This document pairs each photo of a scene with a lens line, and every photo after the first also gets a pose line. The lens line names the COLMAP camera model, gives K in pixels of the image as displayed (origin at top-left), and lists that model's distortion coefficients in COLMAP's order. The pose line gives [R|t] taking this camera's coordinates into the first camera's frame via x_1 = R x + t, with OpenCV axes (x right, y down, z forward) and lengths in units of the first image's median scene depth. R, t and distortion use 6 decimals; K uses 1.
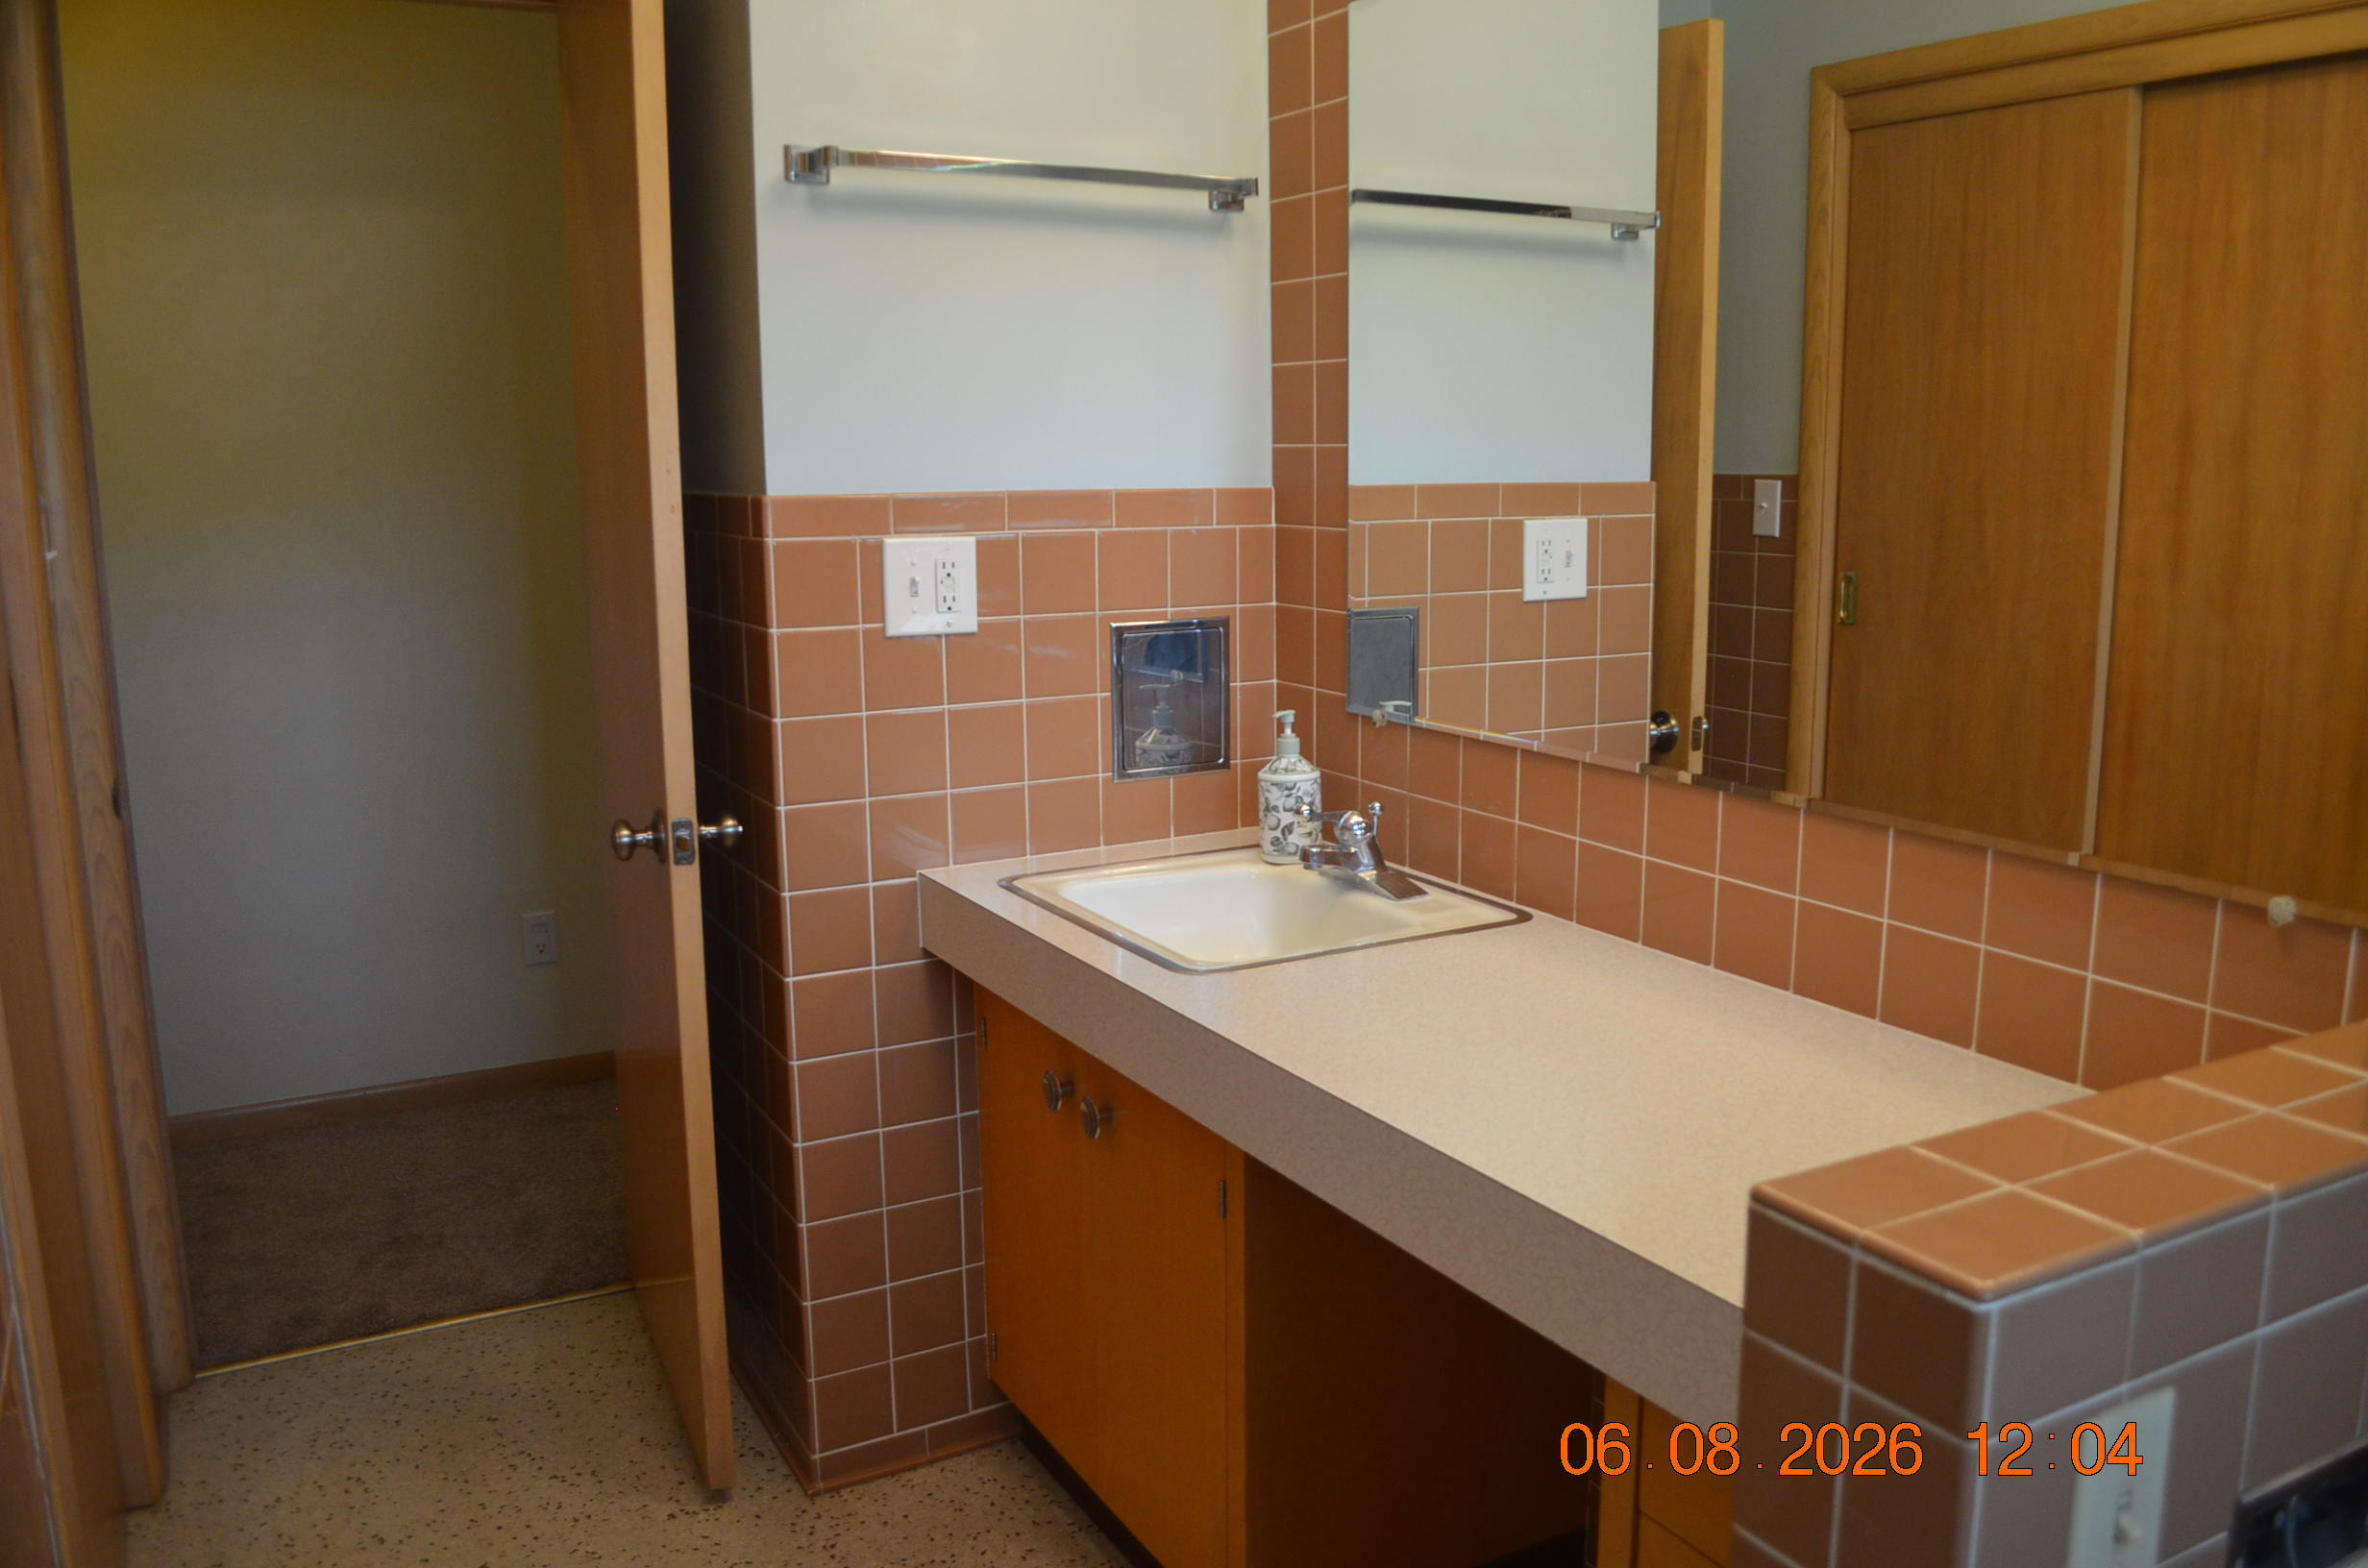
lens RADIAL K [[1856.4, 0, 1192.2], [0, 1856.4, 799.8], [0, 0, 1]] dist [-0.080726, 0.005550]
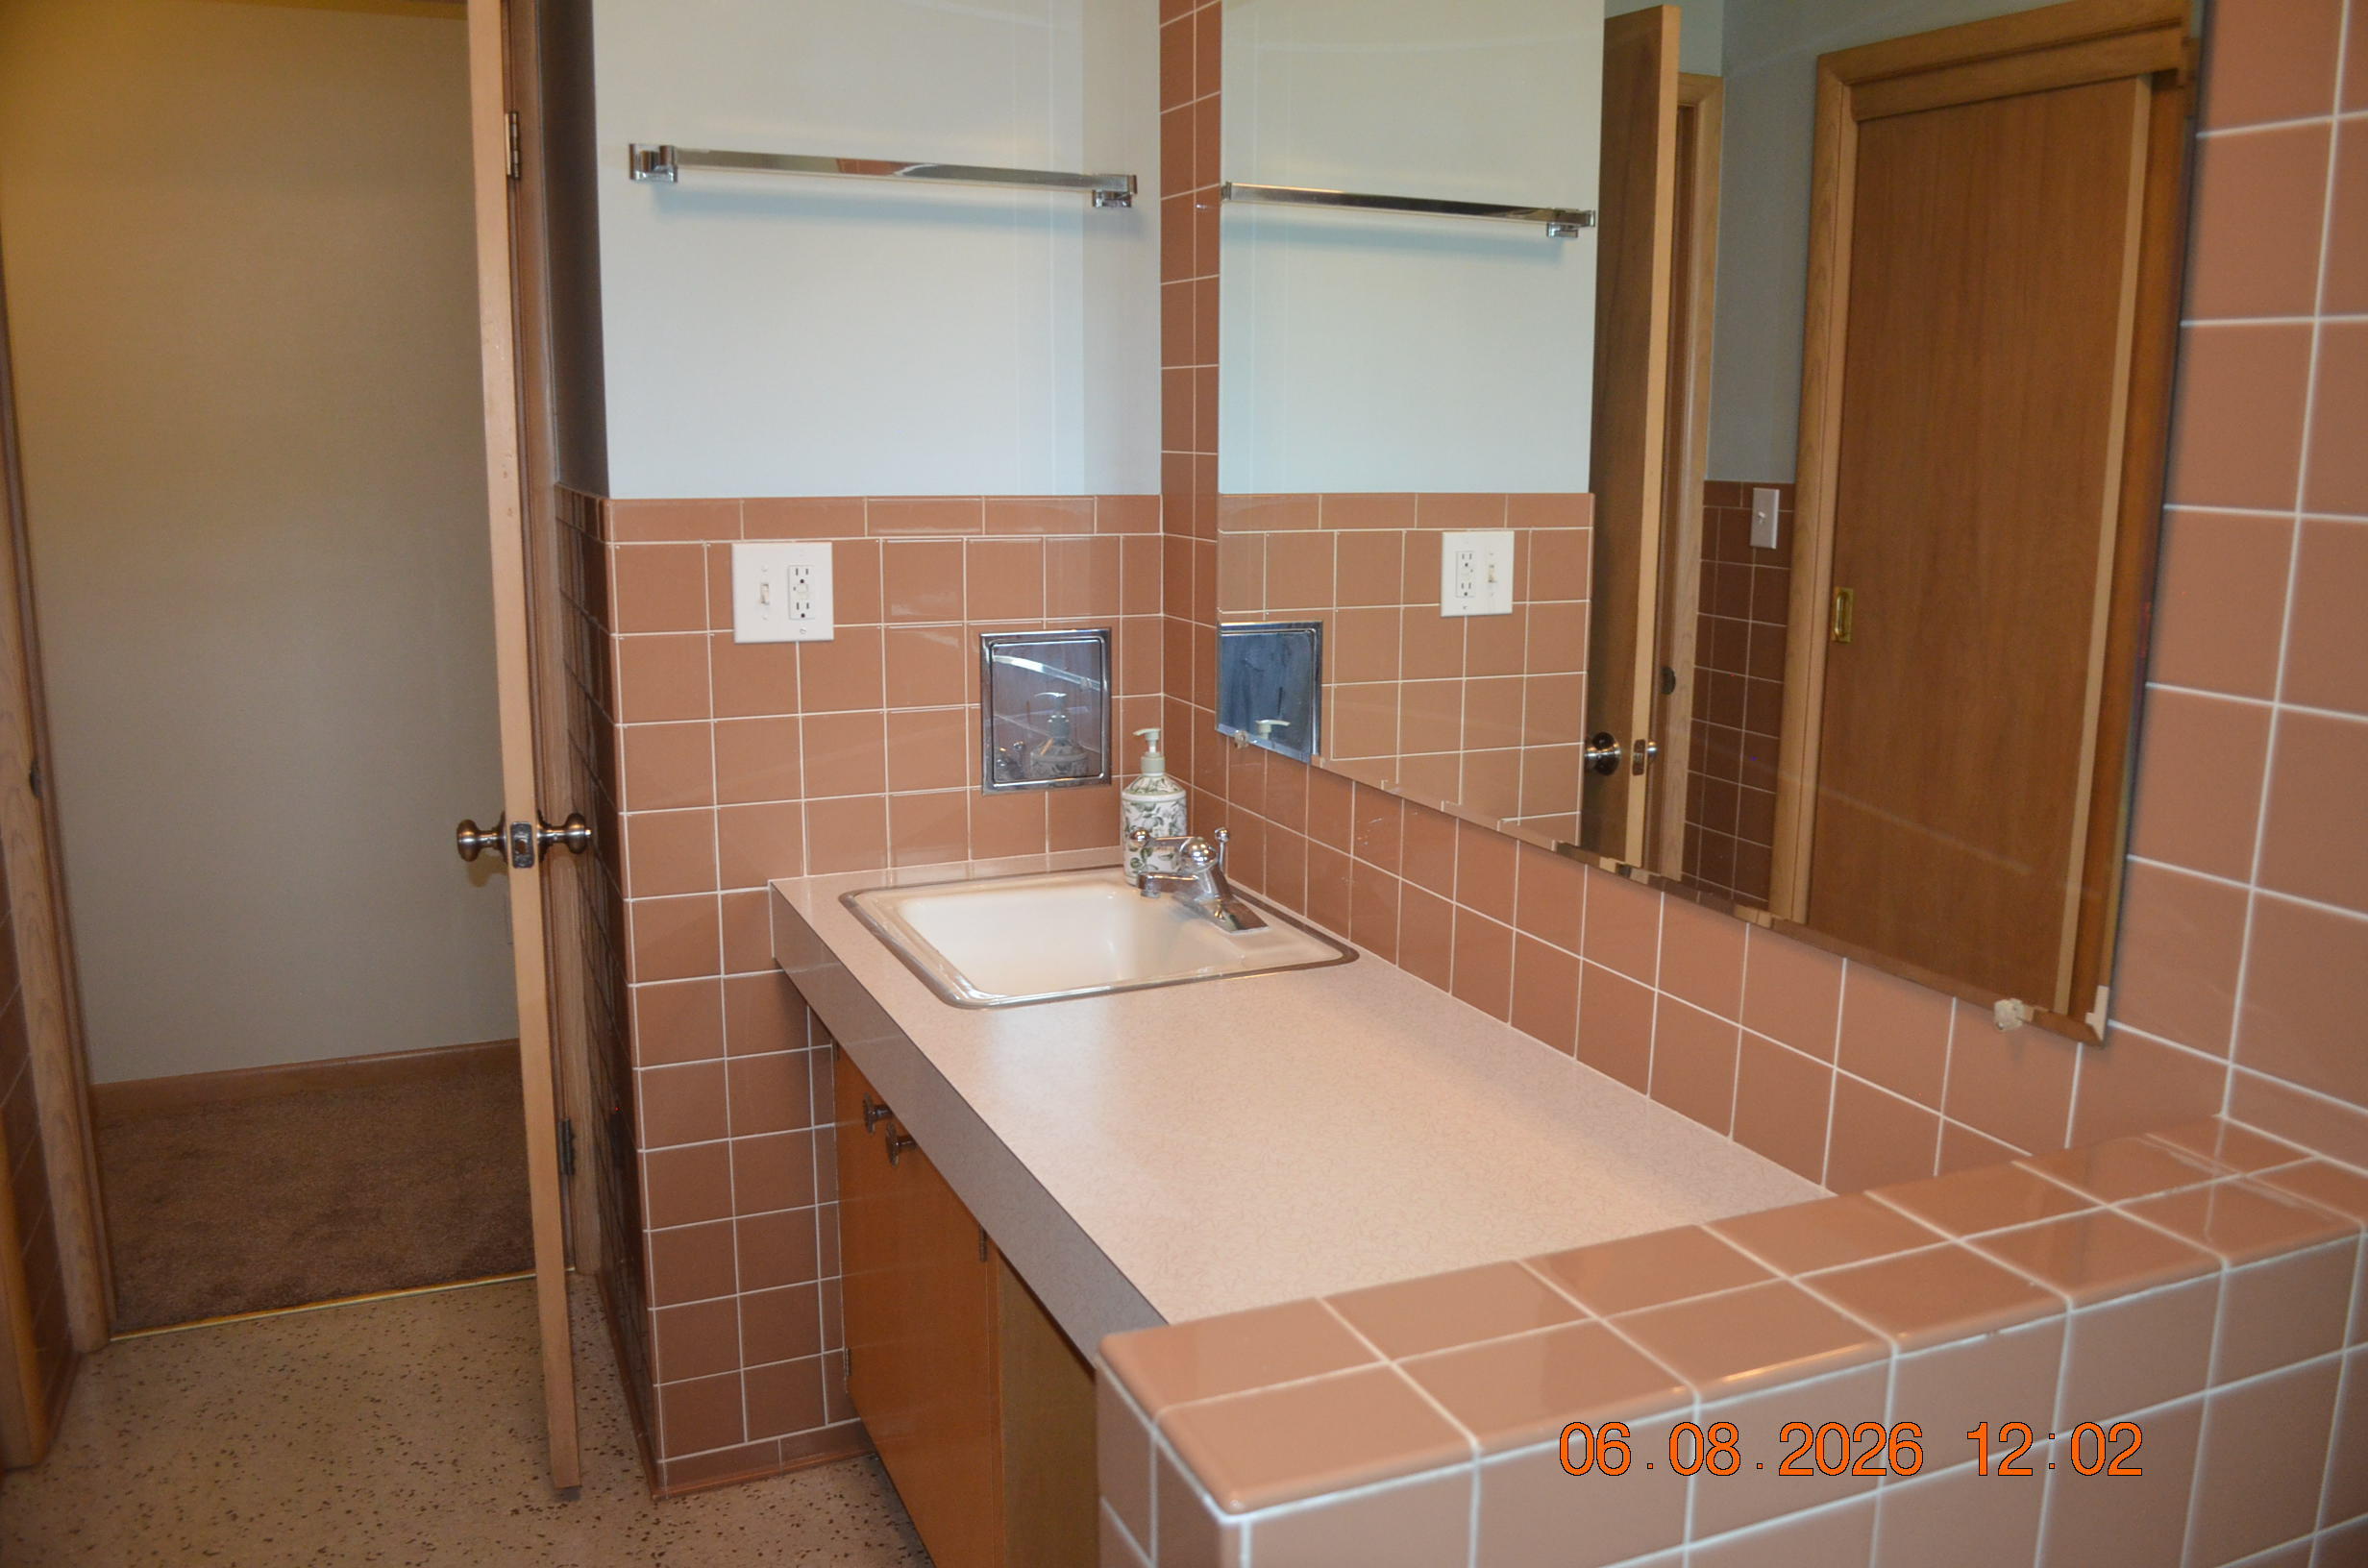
lens RADIAL K [[1848.2, 0, 1182.2], [0, 1848.2, 800.2], [0, 0, 1]] dist [-0.083515, 0.010395]
pose [[0.995906, 0.032812, -0.084226, 0.147339], [-0.031820, 0.999408, 0.013093, -0.023256], [0.084606, -0.010359, 0.996361, 0.041315]]
